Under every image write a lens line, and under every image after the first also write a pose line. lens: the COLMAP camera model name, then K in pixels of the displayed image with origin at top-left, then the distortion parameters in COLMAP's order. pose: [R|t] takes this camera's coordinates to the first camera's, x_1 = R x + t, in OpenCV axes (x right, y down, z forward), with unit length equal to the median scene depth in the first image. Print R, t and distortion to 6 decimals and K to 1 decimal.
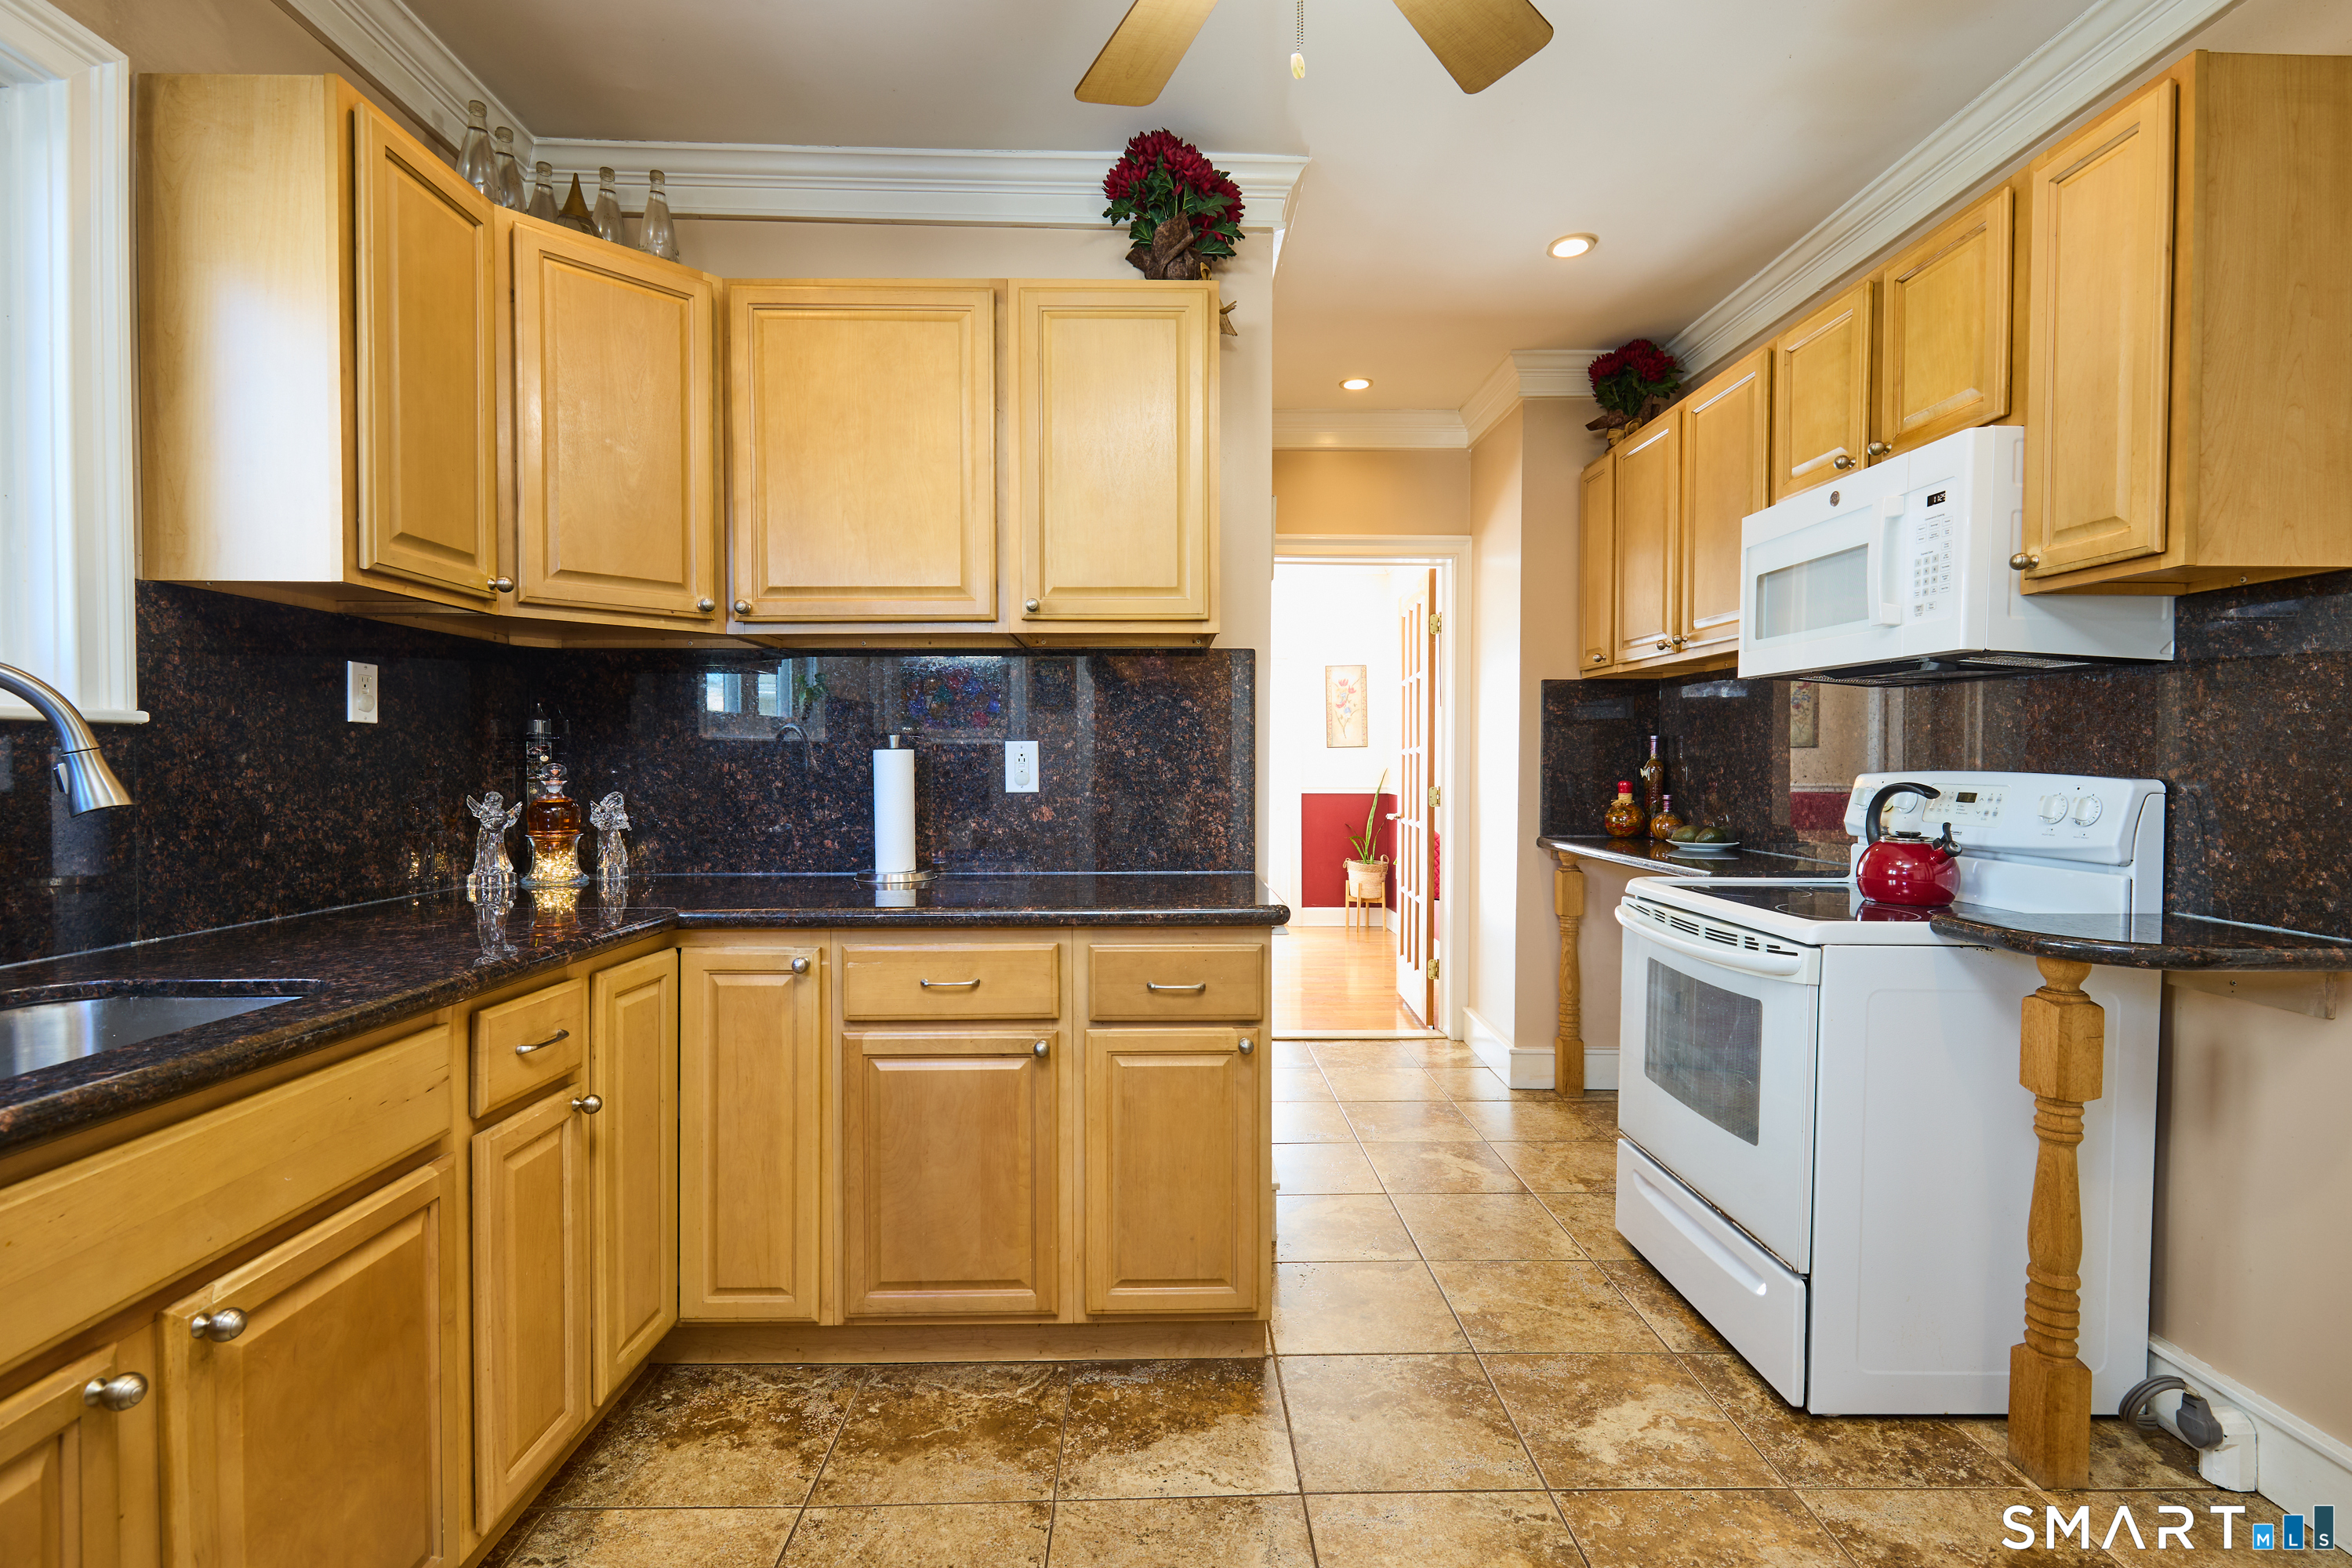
lens RADIAL K [[1075.8, 0, 1180.1], [0, 1075.8, 784.2], [0, 0, 1]] dist [0.001650, -0.000856]
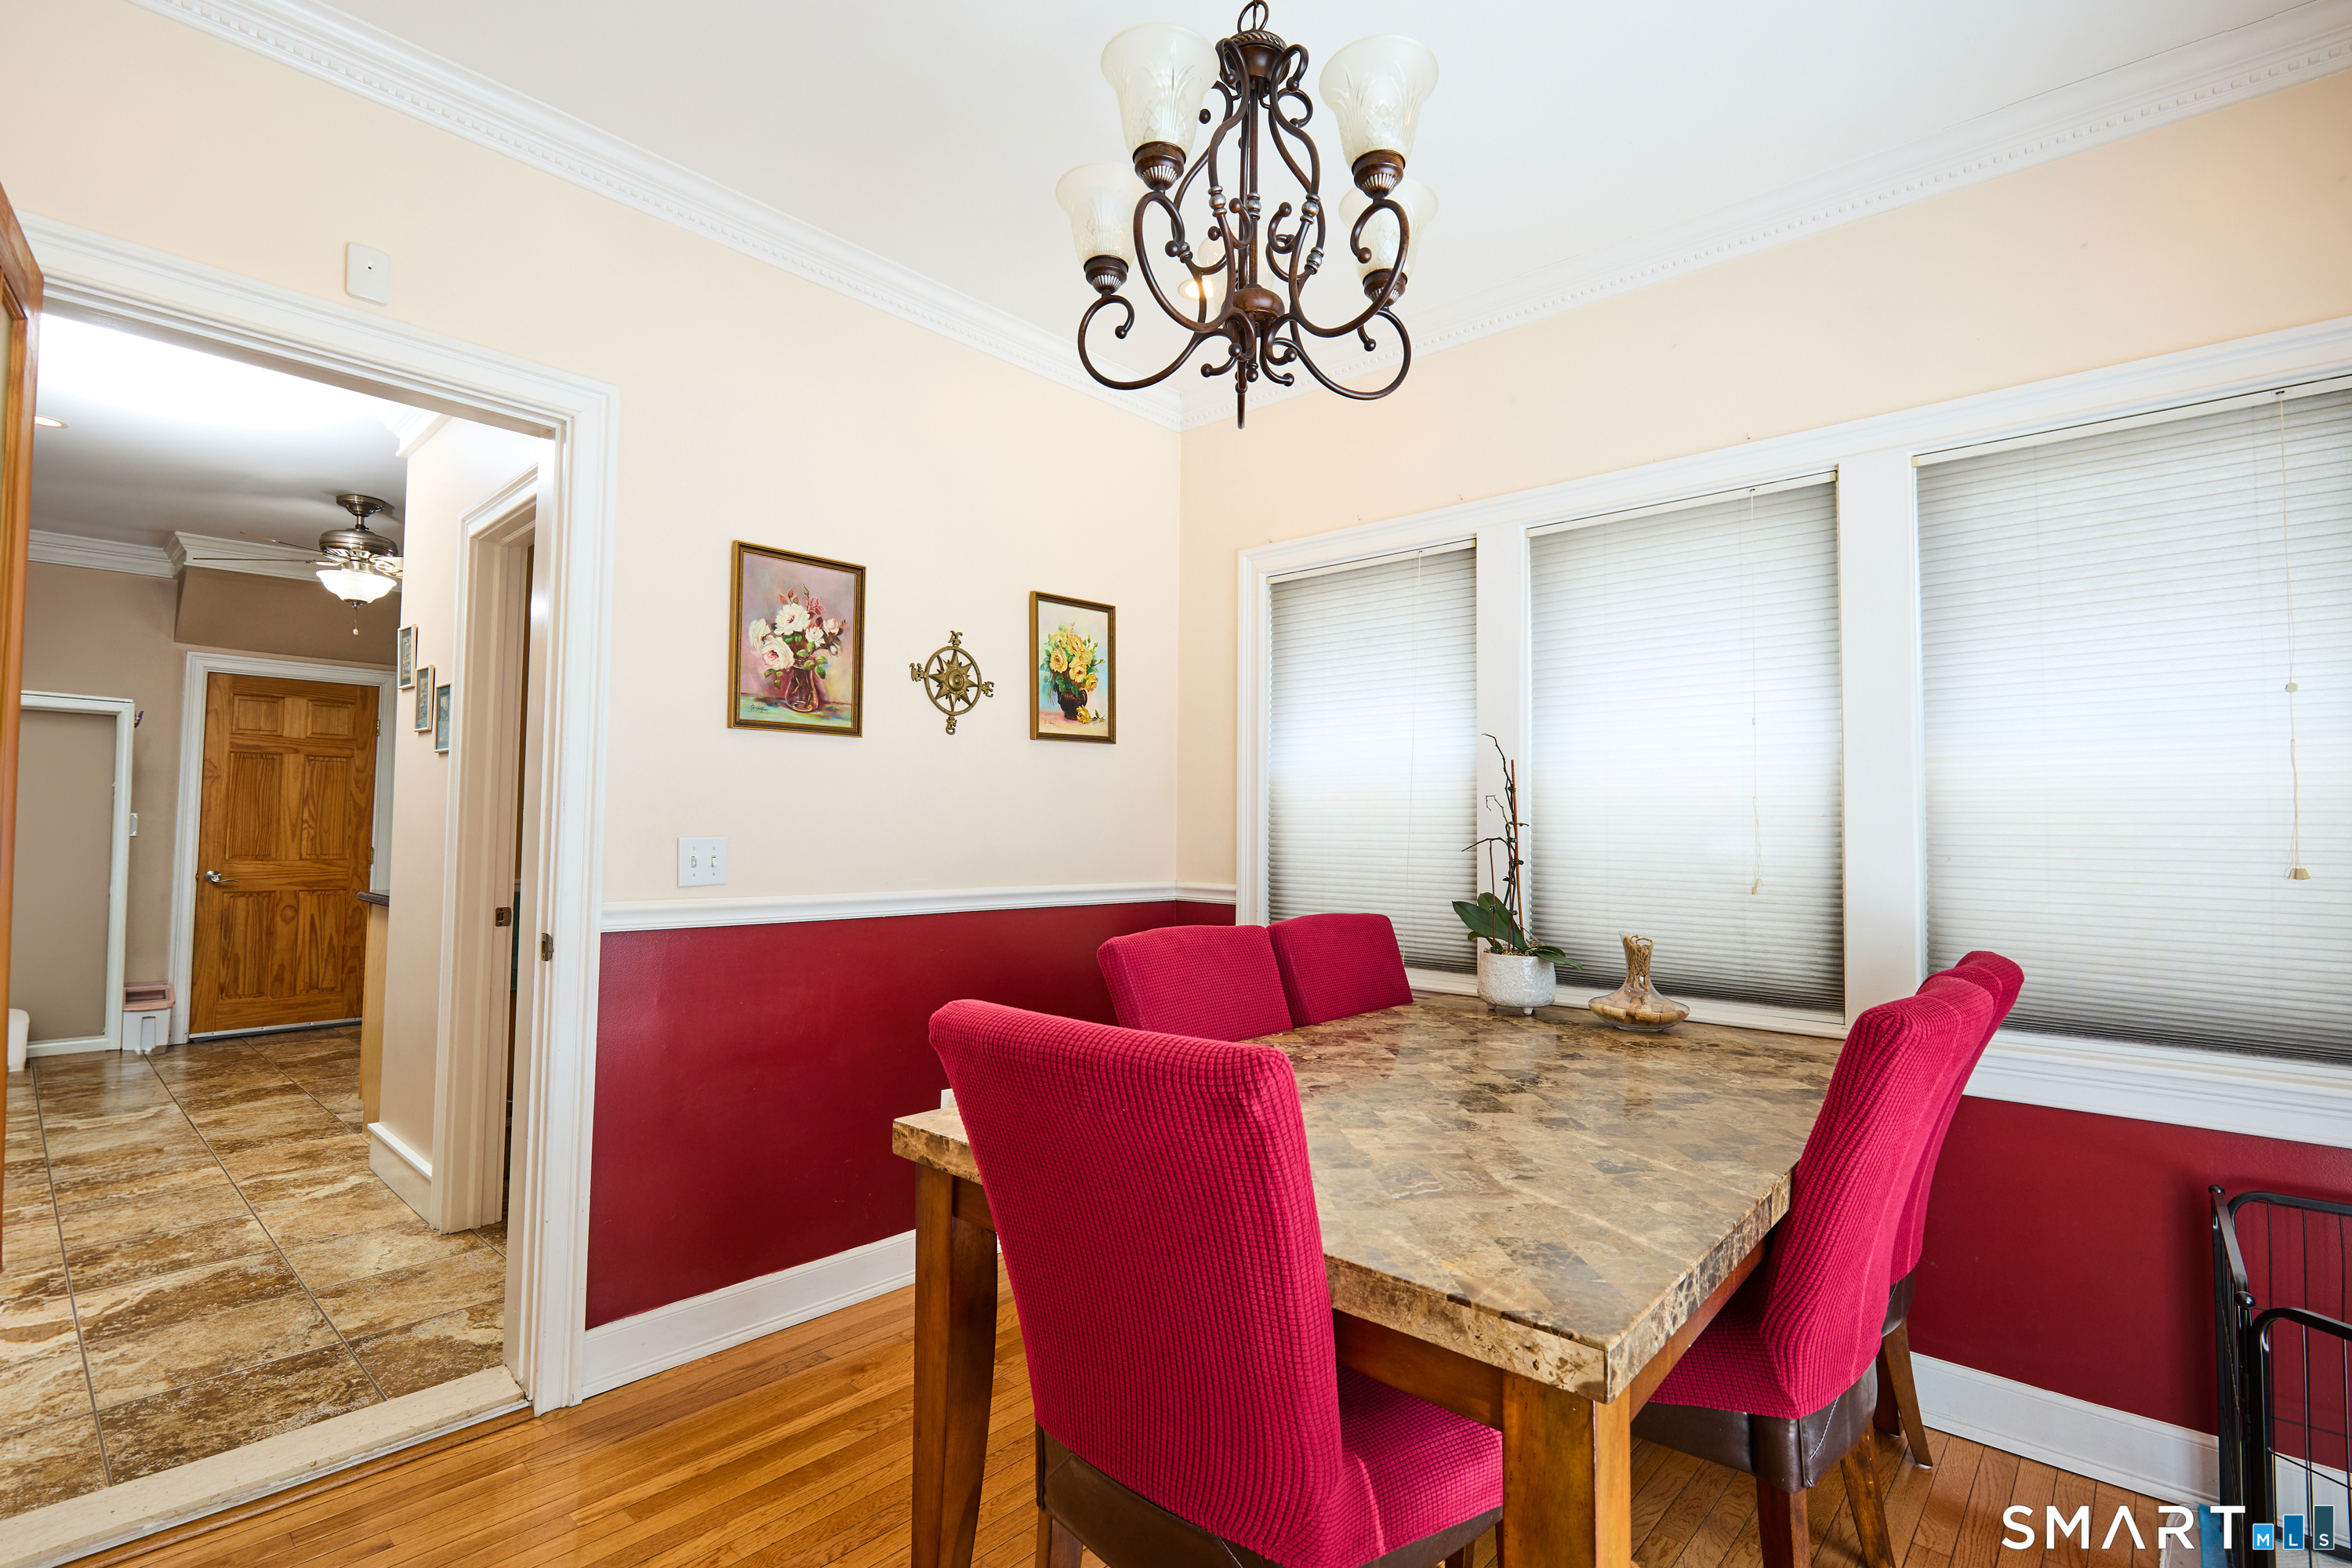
lens RADIAL K [[1075.8, 0, 1181.3], [0, 1075.8, 776.4], [0, 0, 1]] dist [0.001650, -0.000856]
pose [[-0.687647, -0.044416, -0.724685, 0.496518], [-0.026667, 0.998999, -0.035924, -0.071037], [0.725555, -0.005378, -0.688143, 3.396877]]
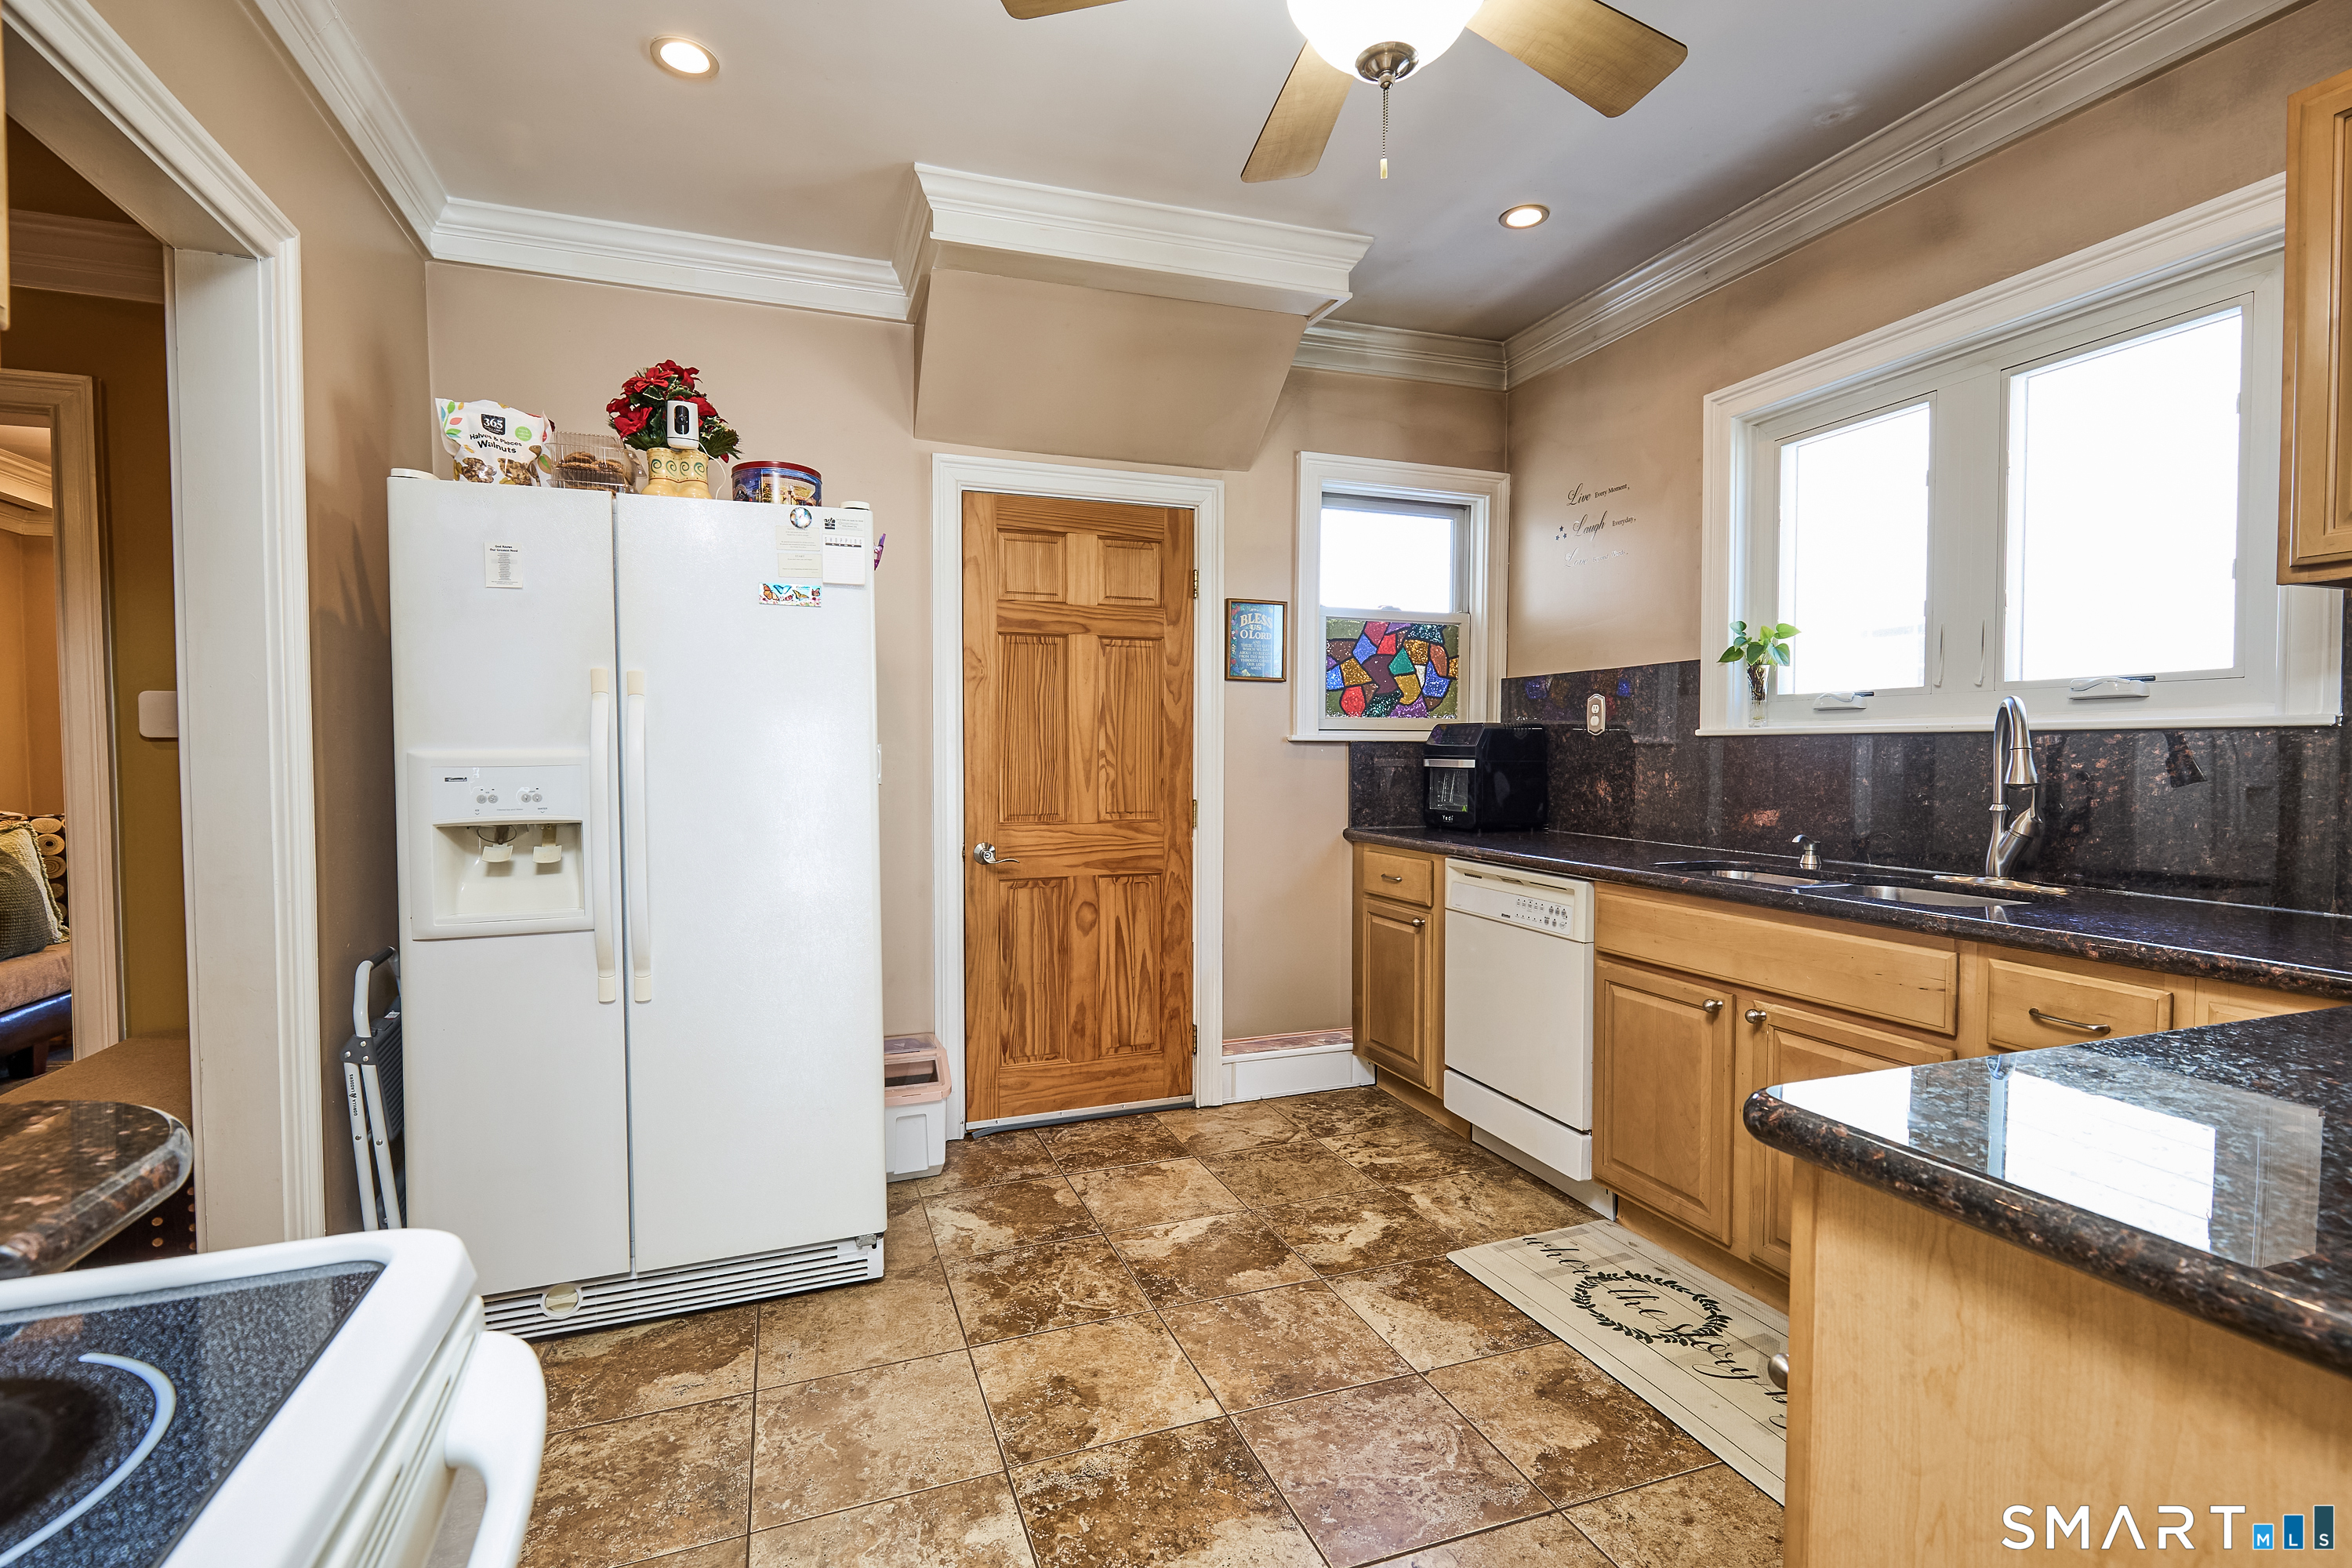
lens RADIAL K [[1075.8, 0, 1176.7], [0, 1075.8, 777.9], [0, 0, 1]] dist [0.001650, -0.000856]
pose [[-0.946456, 0.007231, -0.322753, 0.433402], [-0.007996, 0.998917, 0.045829, -0.031554], [0.322735, 0.045956, -0.945373, 1.267981]]
